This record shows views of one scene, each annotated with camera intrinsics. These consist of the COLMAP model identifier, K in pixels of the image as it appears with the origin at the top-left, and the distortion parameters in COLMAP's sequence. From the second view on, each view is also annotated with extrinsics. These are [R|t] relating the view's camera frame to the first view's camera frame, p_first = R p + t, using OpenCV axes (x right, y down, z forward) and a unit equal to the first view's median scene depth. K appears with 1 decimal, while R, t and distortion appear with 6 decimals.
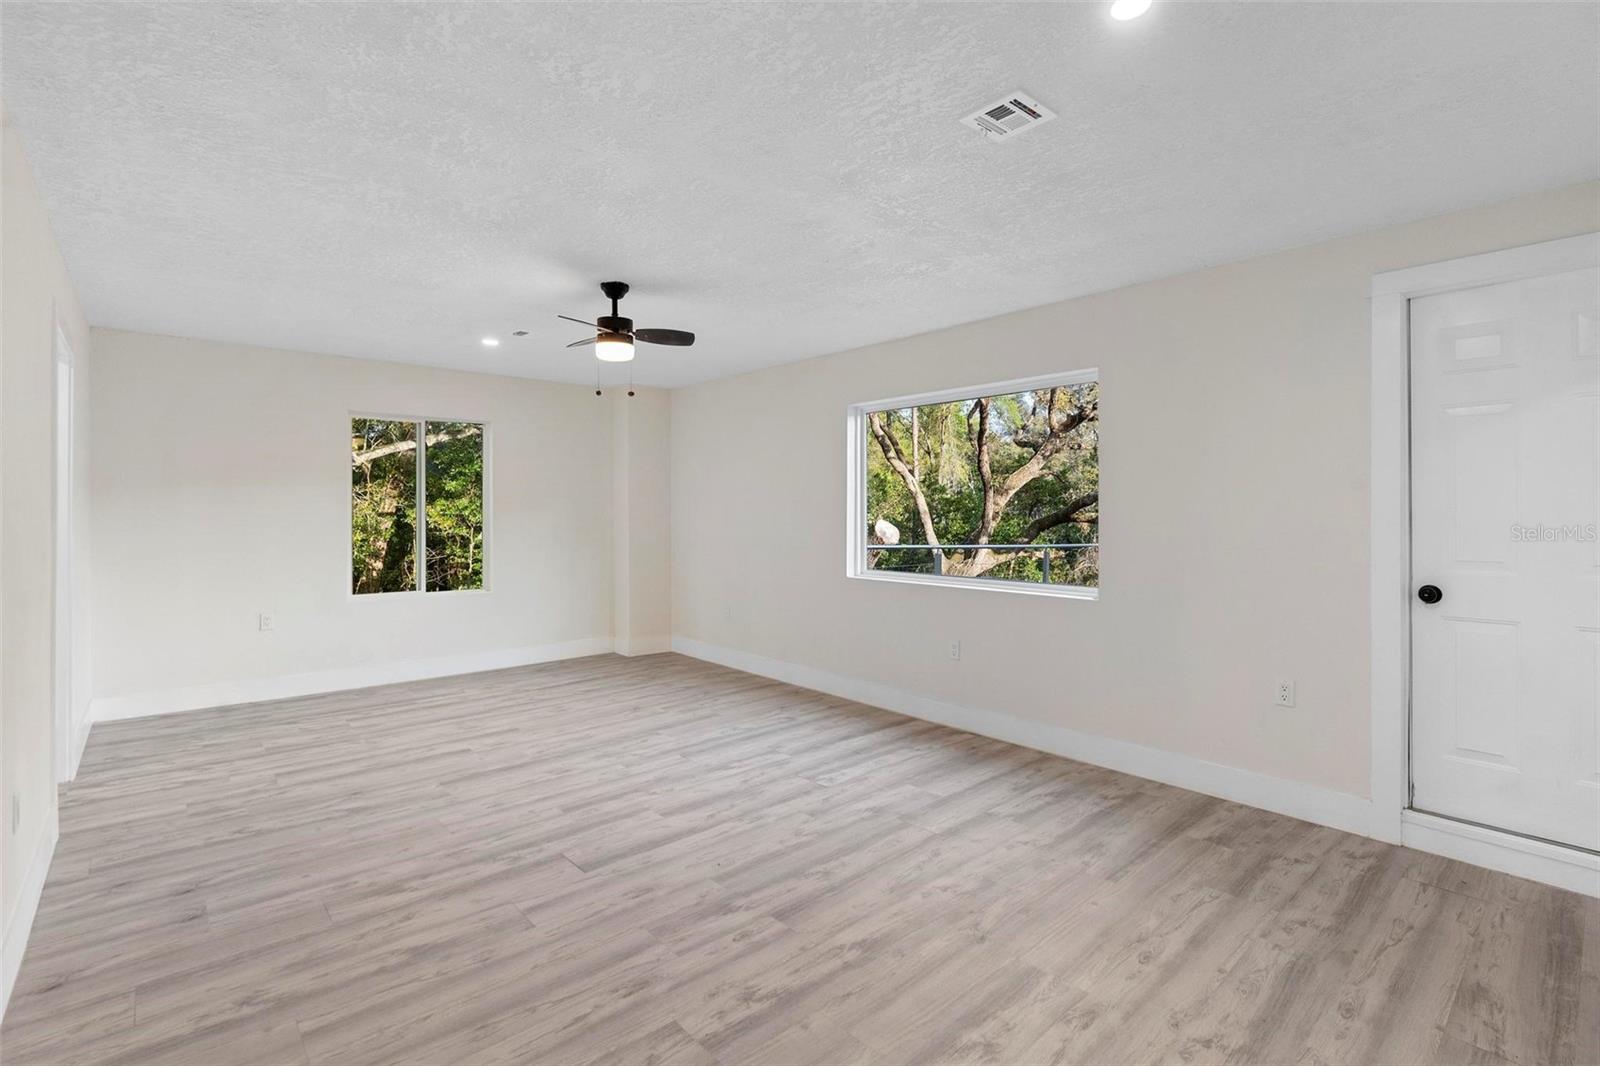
lens RADIAL K [[738.6, 0, 800.0], [0, 738.6, 533.0], [0, 0, 1]] dist [-0.004180, 0.000984]
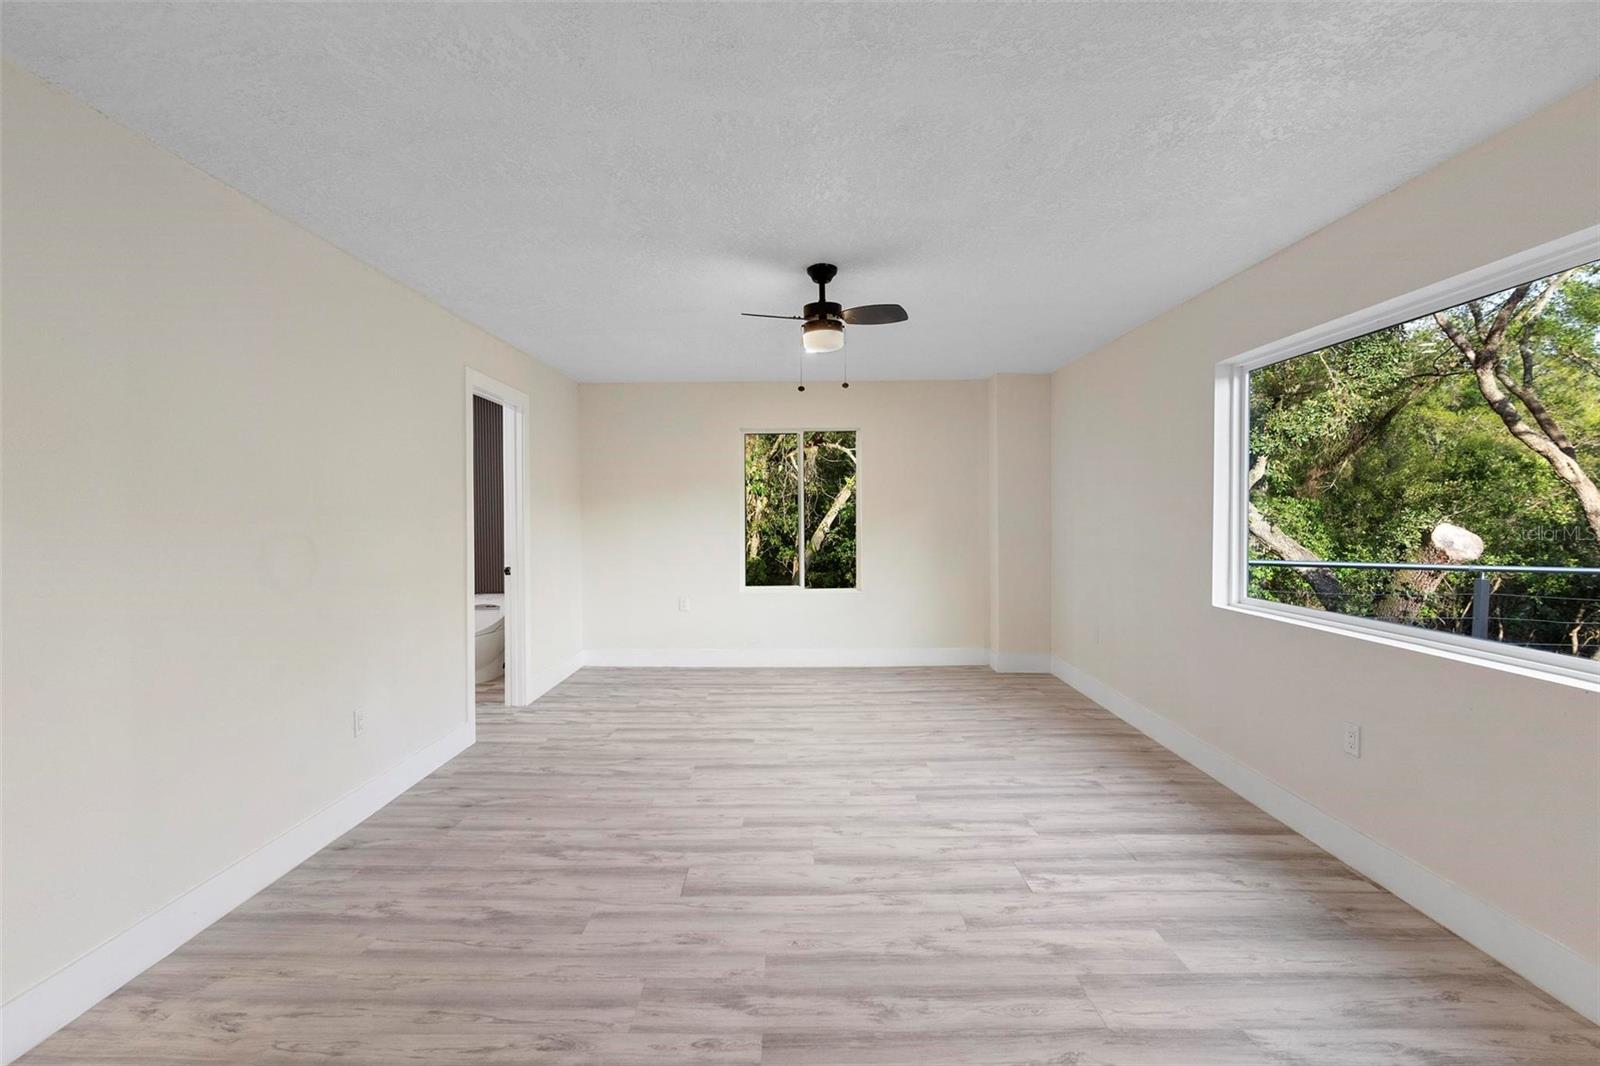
lens RADIAL K [[723.7, 0, 797.1], [0, 723.7, 540.2], [0, 0, 1]] dist [-0.008919, 0.005639]
pose [[0.744984, 0.020477, -0.666768, 0.328632], [-0.014470, 0.999790, 0.014538, -0.010959], [0.666926, -0.001182, 0.745123, 0.308983]]
